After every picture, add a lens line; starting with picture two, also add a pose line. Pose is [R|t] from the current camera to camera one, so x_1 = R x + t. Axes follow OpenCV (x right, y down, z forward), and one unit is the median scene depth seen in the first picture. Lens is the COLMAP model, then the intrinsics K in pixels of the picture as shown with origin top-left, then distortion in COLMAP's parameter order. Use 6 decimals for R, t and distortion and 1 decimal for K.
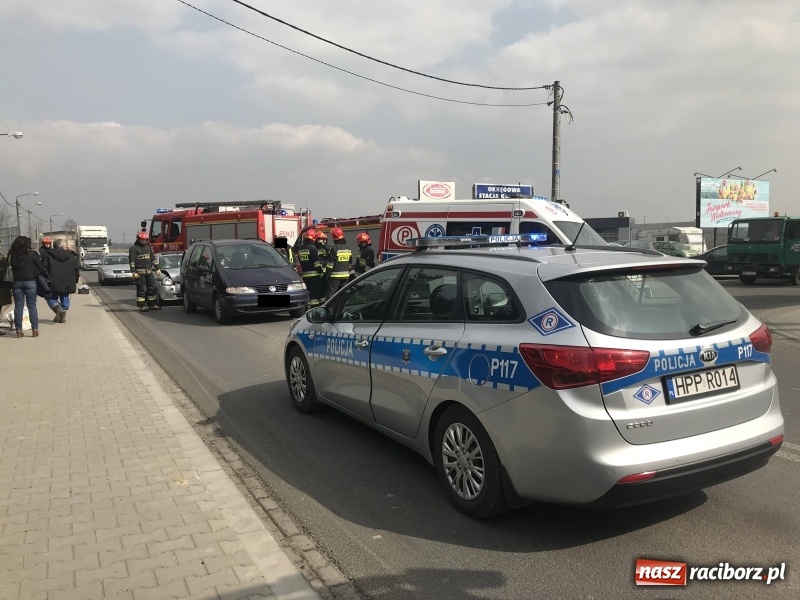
lens RADIAL K [[661.6, 0, 400.0], [0, 661.6, 300.0], [0, 0, 1]] dist [0.080783, -0.006442]
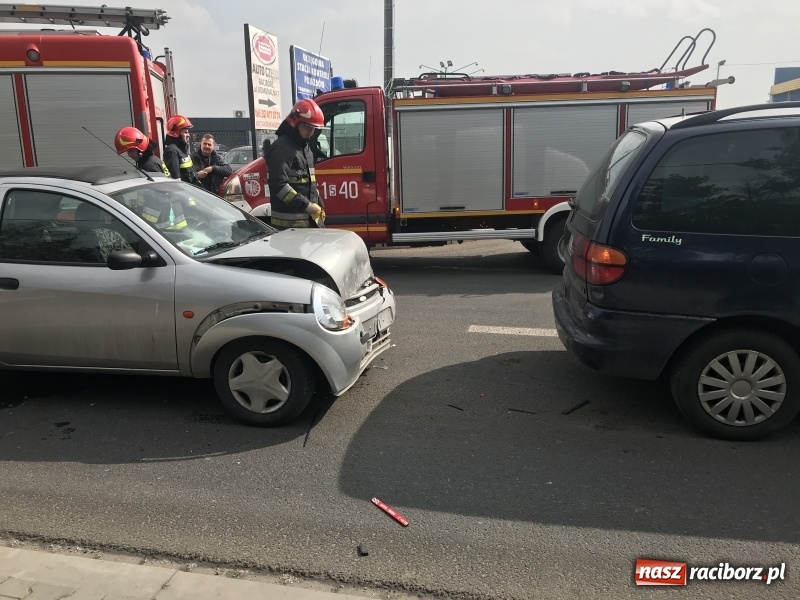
lens RADIAL K [[656.1, 0, 400.0], [0, 656.1, 300.0], [0, 0, 1]] dist [0.025473, -0.014900]
pose [[0.640146, -0.170646, 0.749061, -0.370447], [0.068639, 0.983824, 0.165469, -0.048104], [-0.765181, -0.054510, 0.641504, 0.636722]]
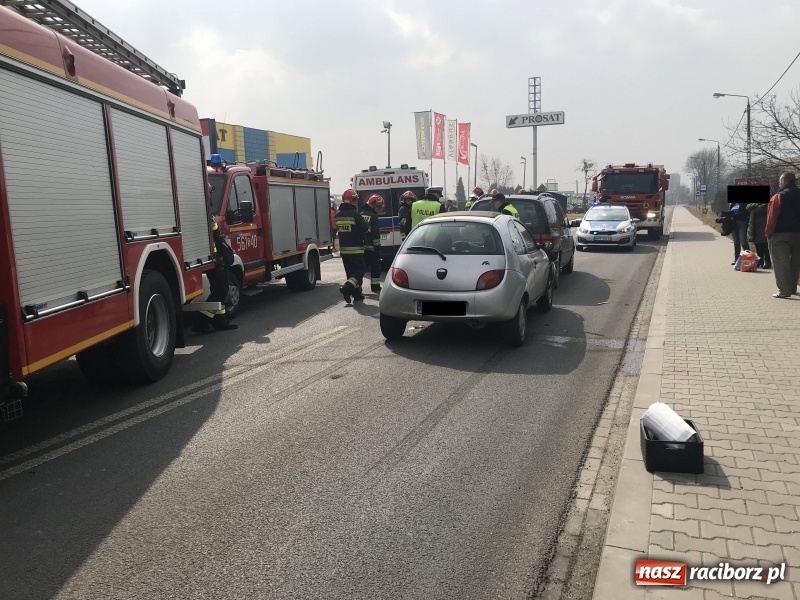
lens RADIAL K [[656.1, 0, 400.0], [0, 656.1, 300.0], [0, 0, 1]] dist [0.025473, -0.014900]
pose [[-0.647599, -0.071448, 0.758624, -0.522687], [0.093433, 0.980636, 0.172116, -0.077749], [-0.756231, 0.182343, -0.628383, 1.083925]]
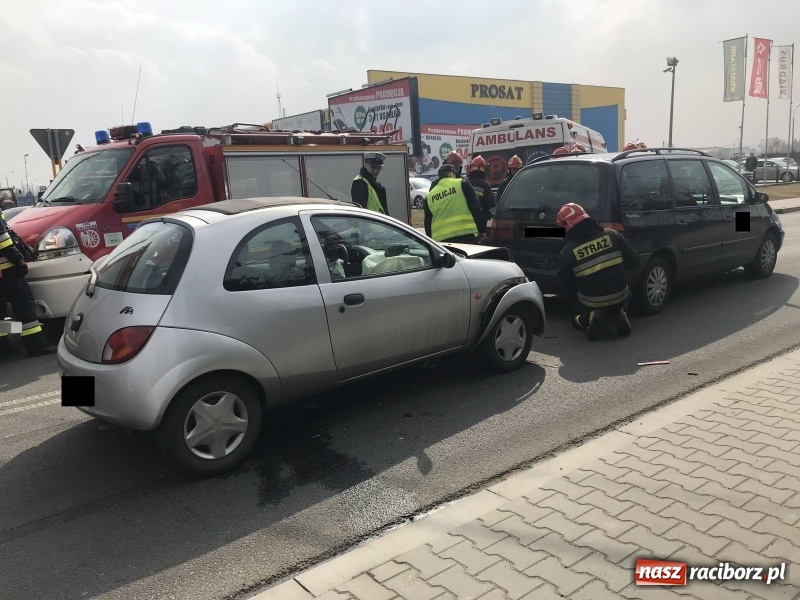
lens RADIAL K [[656.1, 0, 400.0], [0, 656.1, 300.0], [0, 0, 1]] dist [0.025473, -0.014900]
pose [[-0.193747, -0.144174, 0.970400, -0.479425], [0.133477, 0.976071, 0.171666, -0.059401], [-0.971929, 0.162786, -0.169867, 0.832921]]
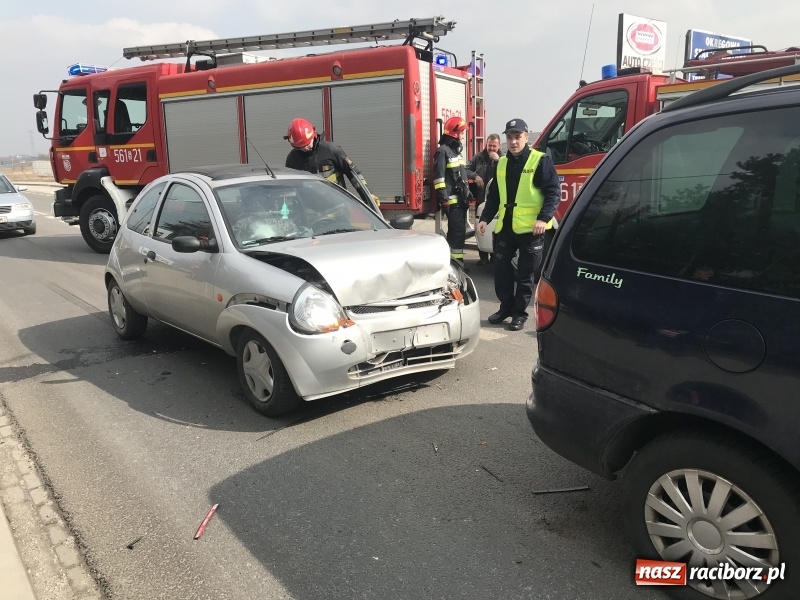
lens RADIAL K [[656.1, 0, 400.0], [0, 656.1, 300.0], [0, 0, 1]] dist [0.025473, -0.014900]
pose [[0.980990, -0.052006, 0.186962, -0.272409], [0.026797, 0.990495, 0.134913, -0.044018], [-0.192201, -0.127339, 0.973059, 0.596906]]
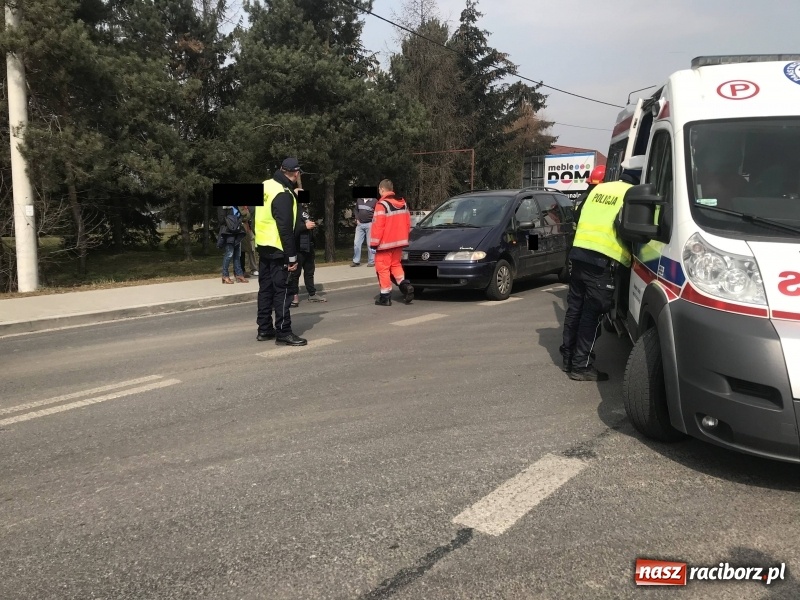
lens RADIAL K [[656.1, 0, 400.0], [0, 656.1, 300.0], [0, 0, 1]] dist [0.025473, -0.014900]
pose [[0.432193, 0.133369, -0.891864, 0.254282], [-0.070671, 0.990971, 0.113942, -0.027439], [0.899008, 0.013784, 0.437716, 0.366571]]
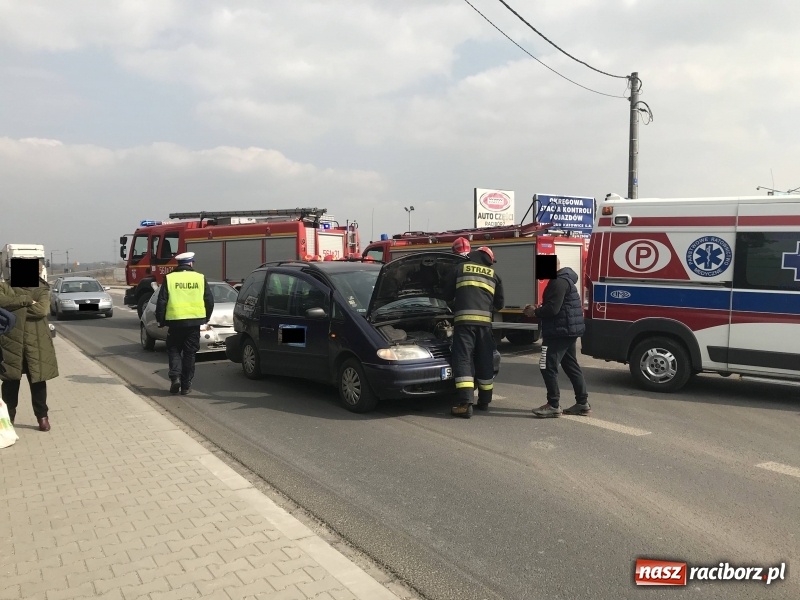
lens RADIAL K [[653.4, 0, 400.0], [0, 653.4, 300.0], [0, 0, 1]] dist [0.124144, -0.262051]
pose [[0.994821, -0.002777, 0.101601, -0.164408], [0.005941, 0.999506, -0.030850, -0.023342], [-0.101465, 0.031294, 0.994347, 0.252120]]
